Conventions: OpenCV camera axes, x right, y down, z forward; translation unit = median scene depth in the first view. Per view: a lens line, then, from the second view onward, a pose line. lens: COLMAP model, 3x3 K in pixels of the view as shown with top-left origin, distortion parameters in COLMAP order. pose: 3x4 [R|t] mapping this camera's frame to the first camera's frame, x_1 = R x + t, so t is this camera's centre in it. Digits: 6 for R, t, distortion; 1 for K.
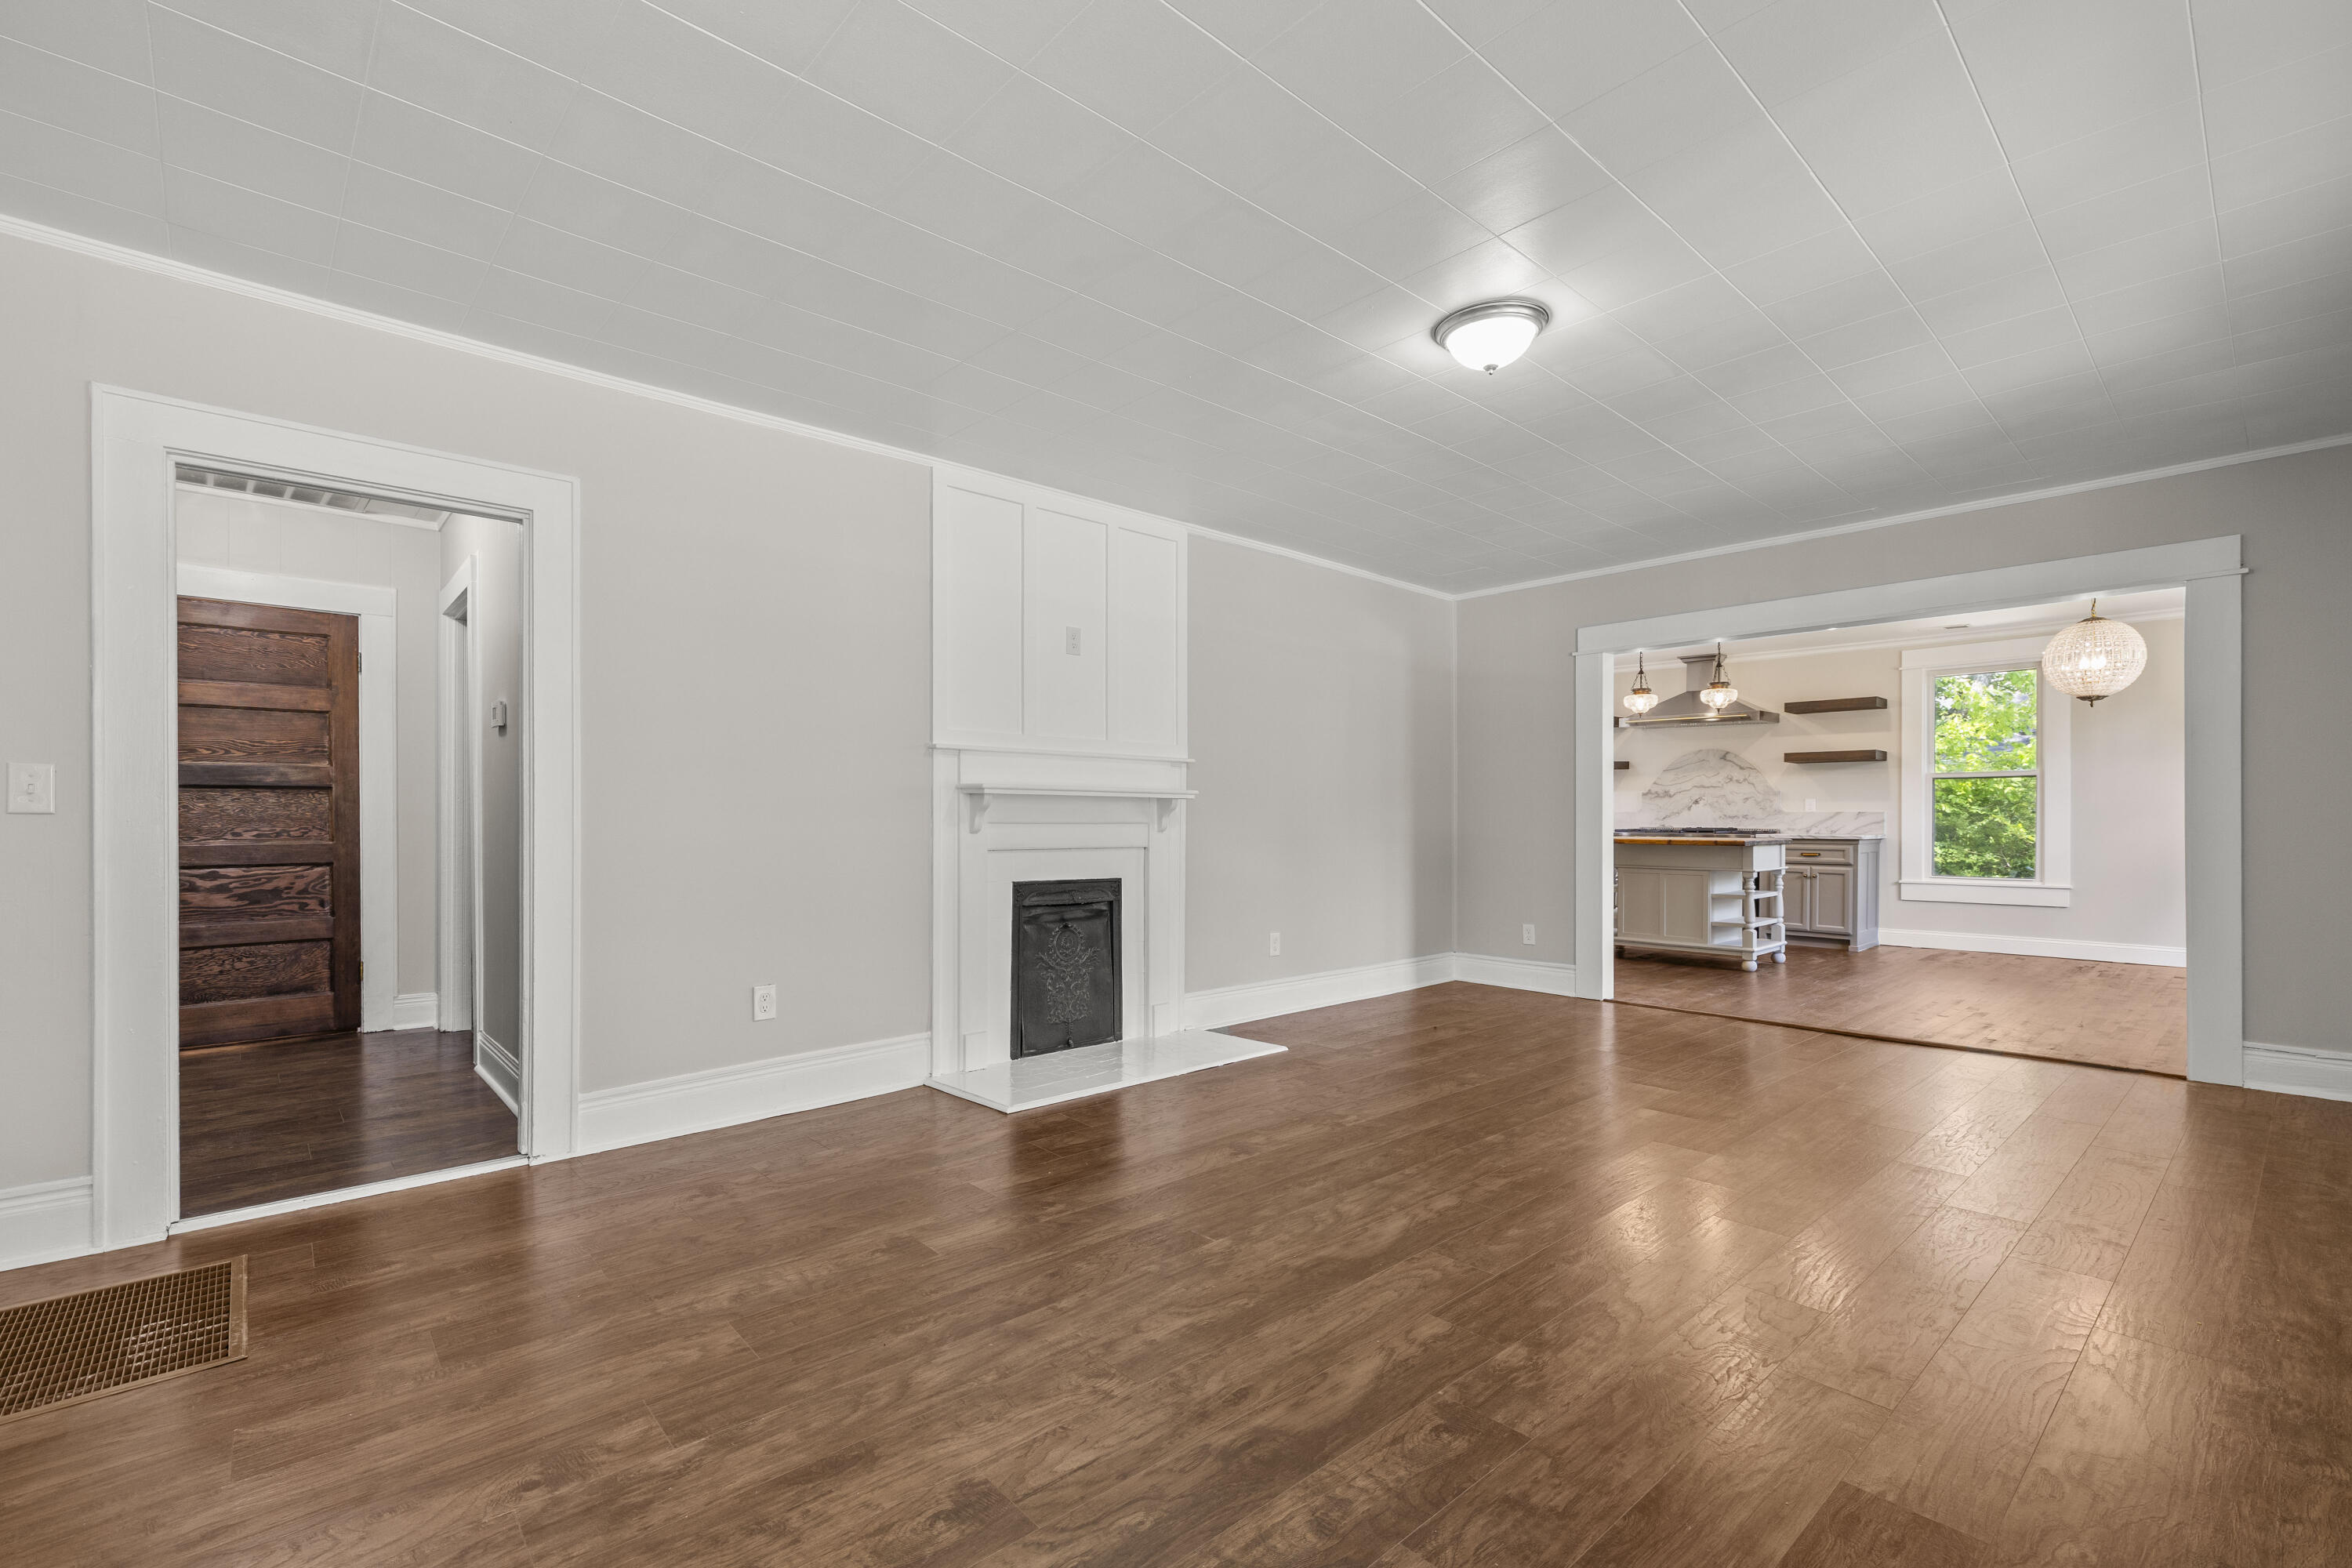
lens RADIAL K [[1022.6, 0, 1172.2], [0, 1022.6, 825.2], [0, 0, 1]] dist [-0.002331, -0.000294]
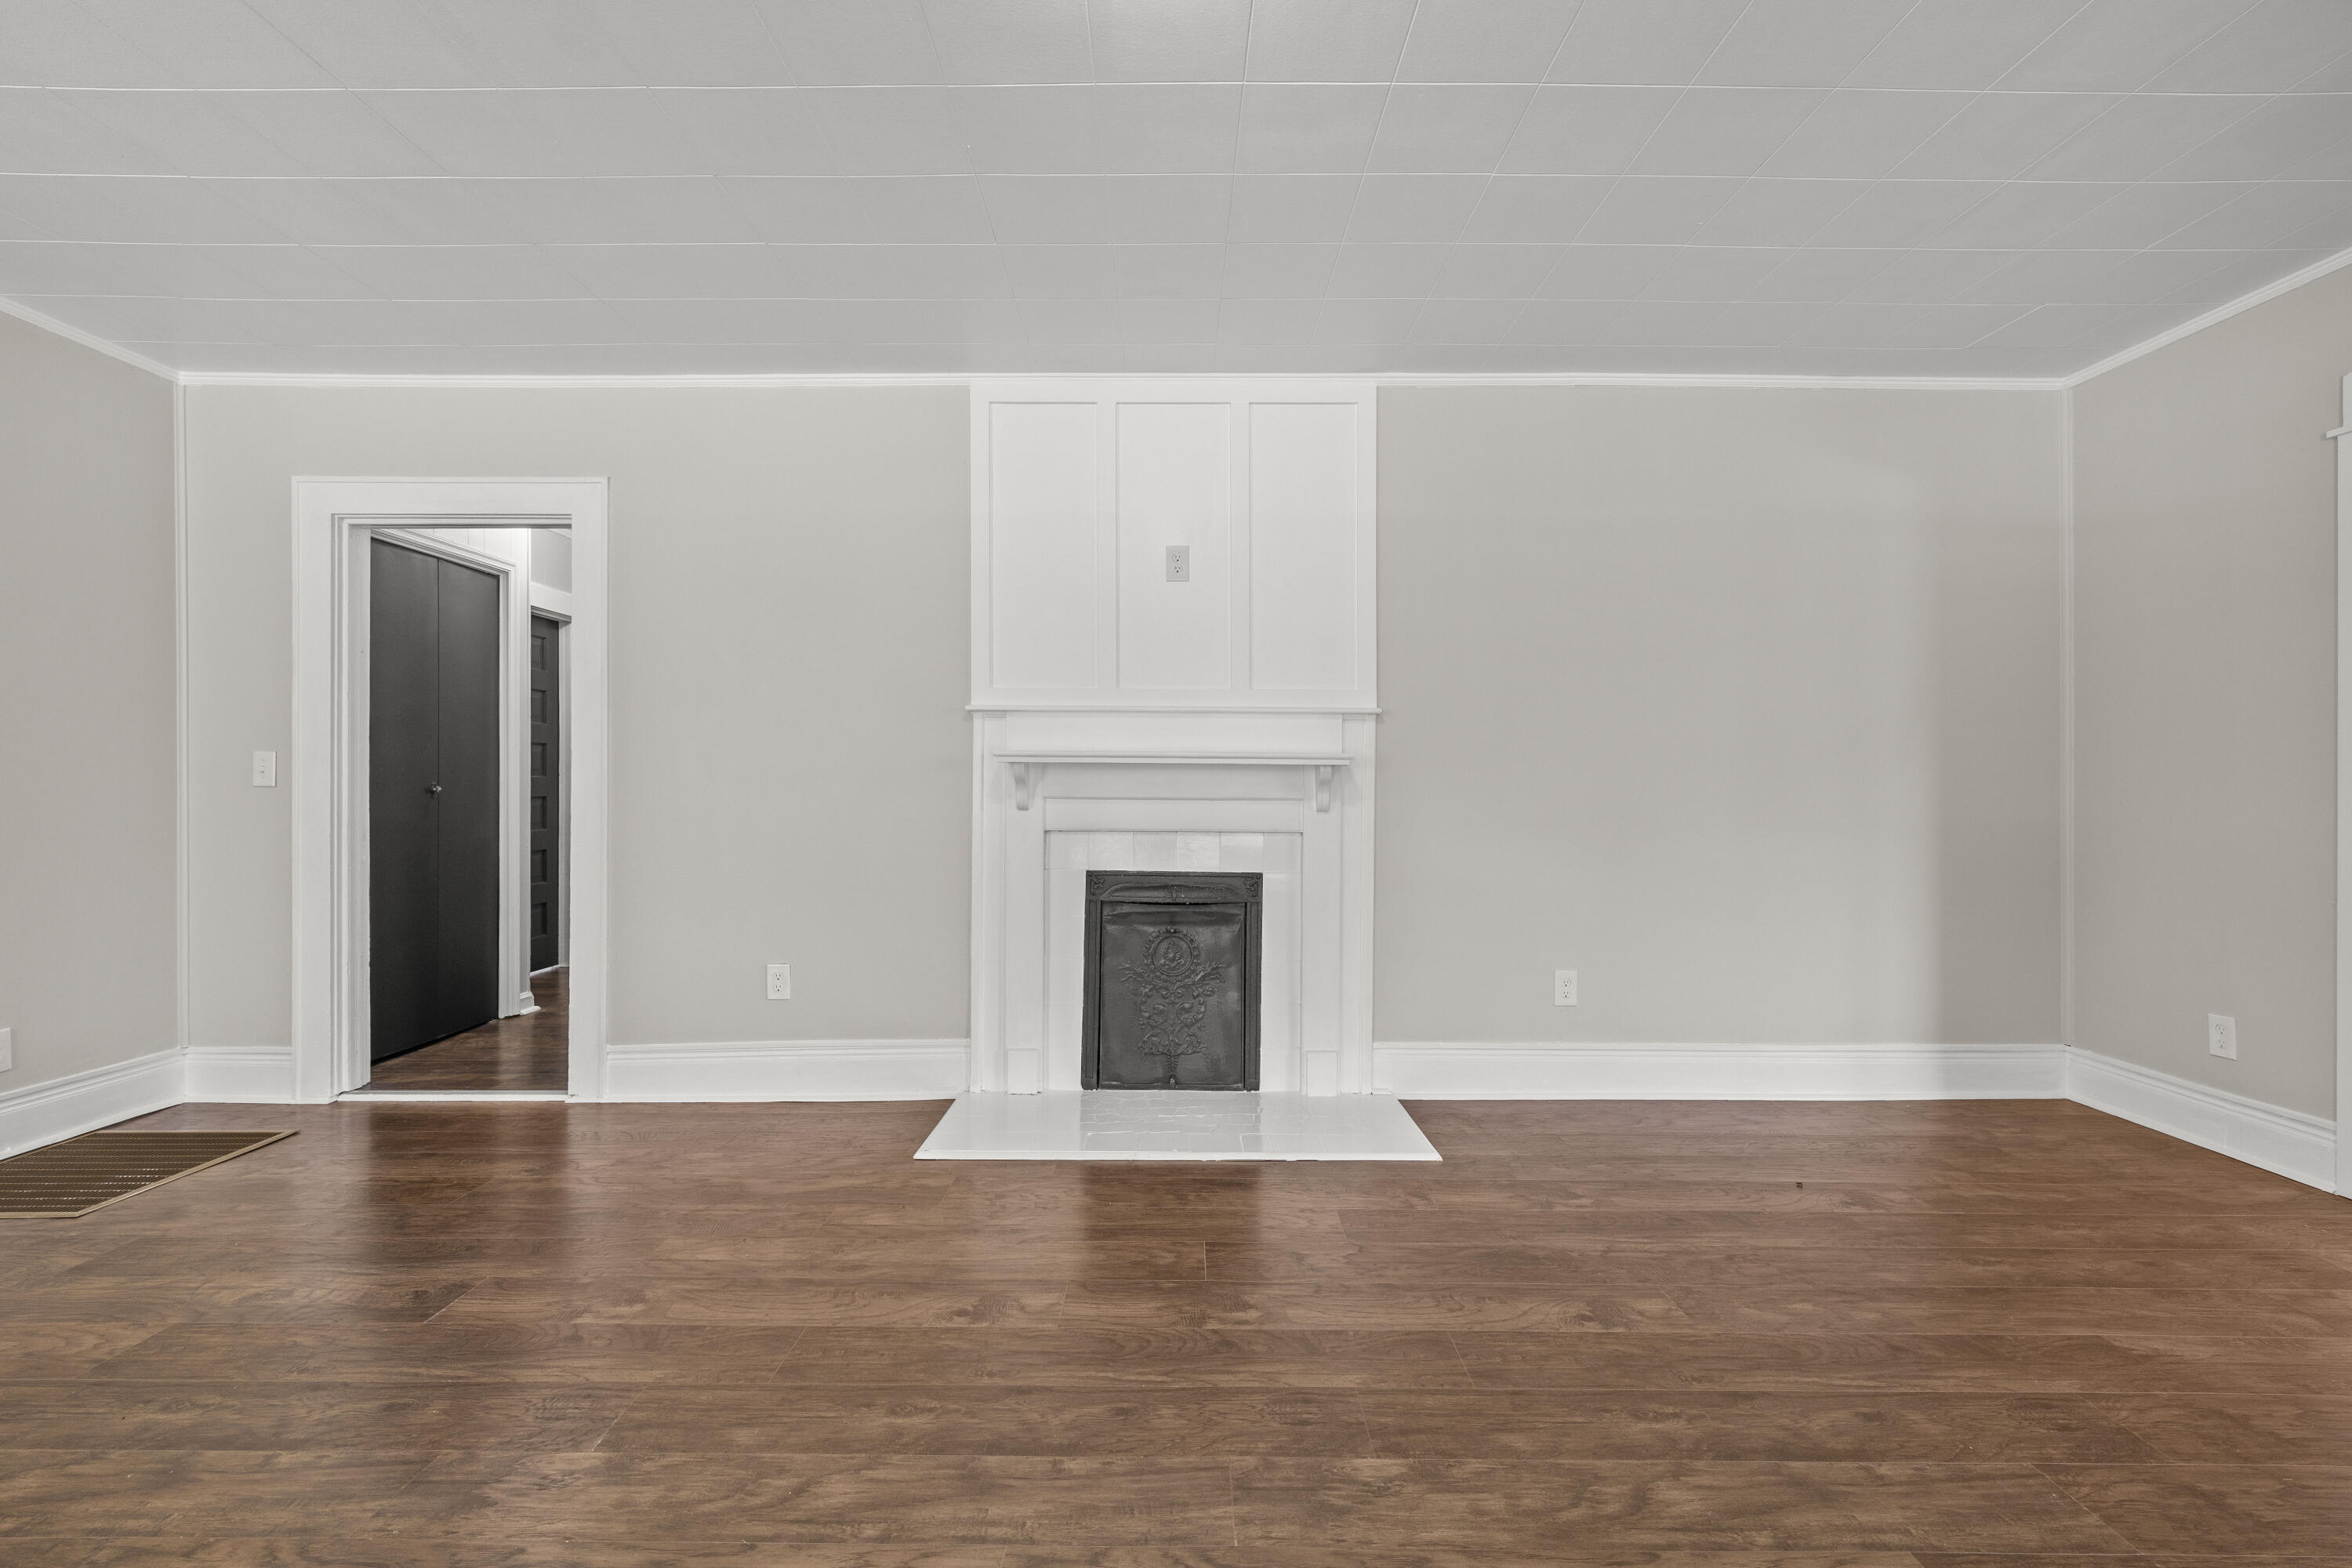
lens RADIAL K [[1011.2, 0, 1175.8], [0, 1011.2, 790.1], [0, 0, 1]] dist [0.002629, -0.000096]
pose [[0.740880, 0.005622, -0.671614, 0.429908], [-0.007282, 0.999973, 0.000338, -0.009169], [0.671598, 0.004640, 0.740901, 0.443890]]
